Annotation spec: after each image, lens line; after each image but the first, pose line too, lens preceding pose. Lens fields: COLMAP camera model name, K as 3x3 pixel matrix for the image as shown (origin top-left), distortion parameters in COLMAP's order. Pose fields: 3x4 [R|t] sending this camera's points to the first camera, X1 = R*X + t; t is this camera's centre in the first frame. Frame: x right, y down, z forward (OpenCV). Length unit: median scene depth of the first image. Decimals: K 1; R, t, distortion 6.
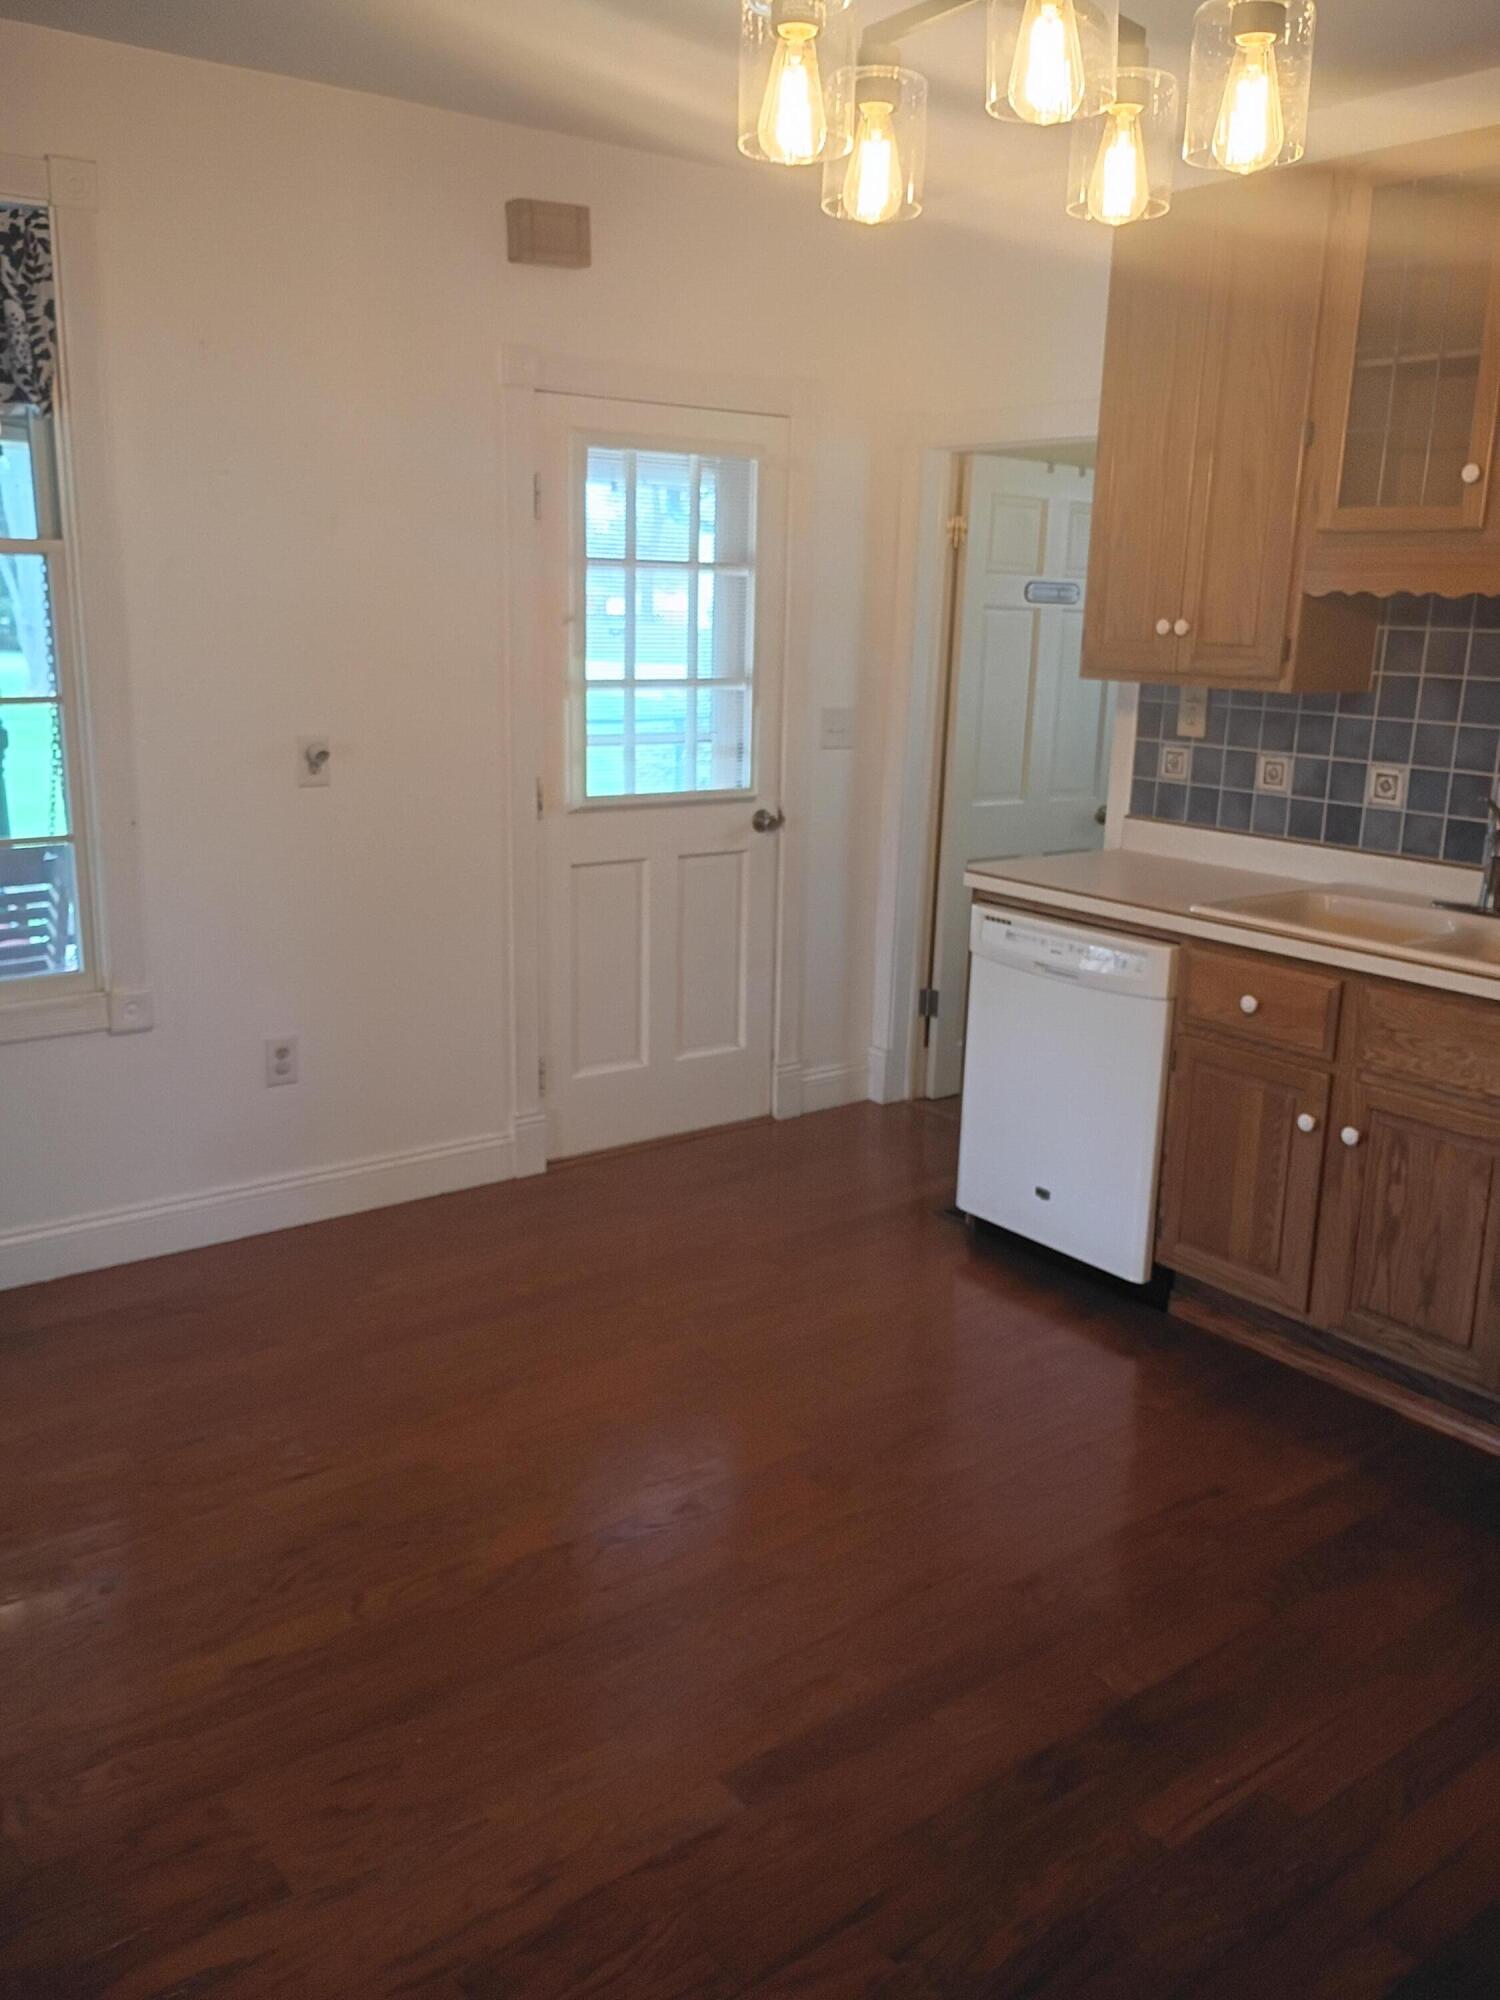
lens RADIAL K [[1623.3, 0, 750.0], [0, 1623.3, 1000.0], [0, 0, 1]] dist [0.016231, 0.003910]
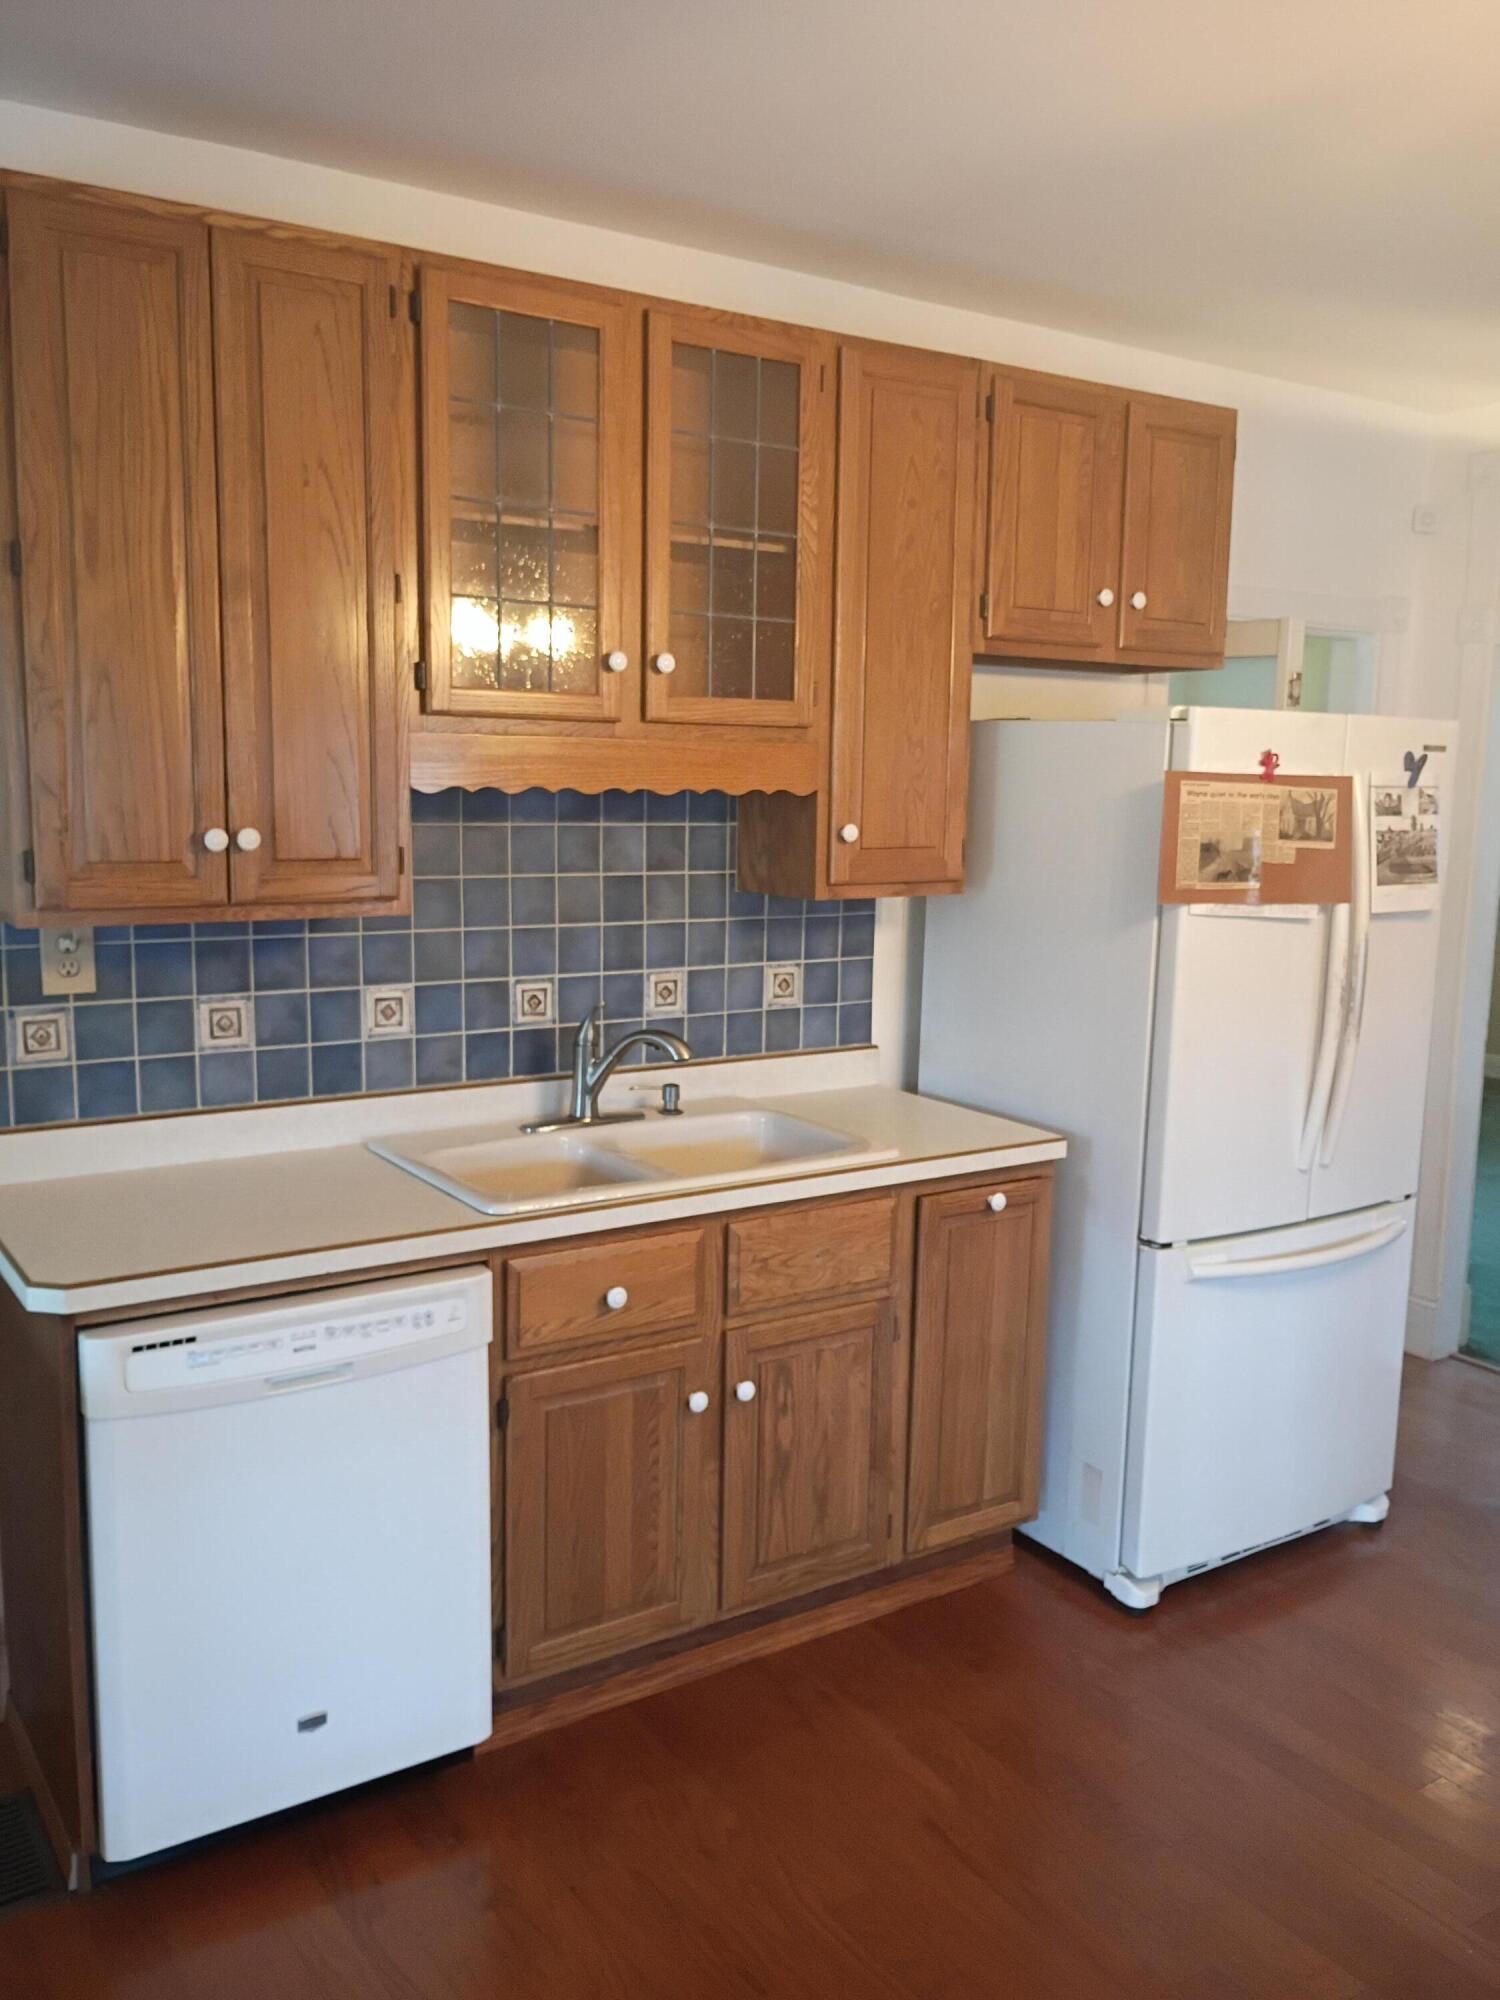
lens RADIAL K [[1623.3, 0, 750.0], [0, 1623.3, 1000.0], [0, 0, 1]] dist [0.016231, 0.003910]
pose [[0.080288, -0.159510, 0.983926, -0.404398], [0.229011, 0.963658, 0.137538, -0.209882], [-0.970107, 0.214287, 0.113900, 0.733585]]
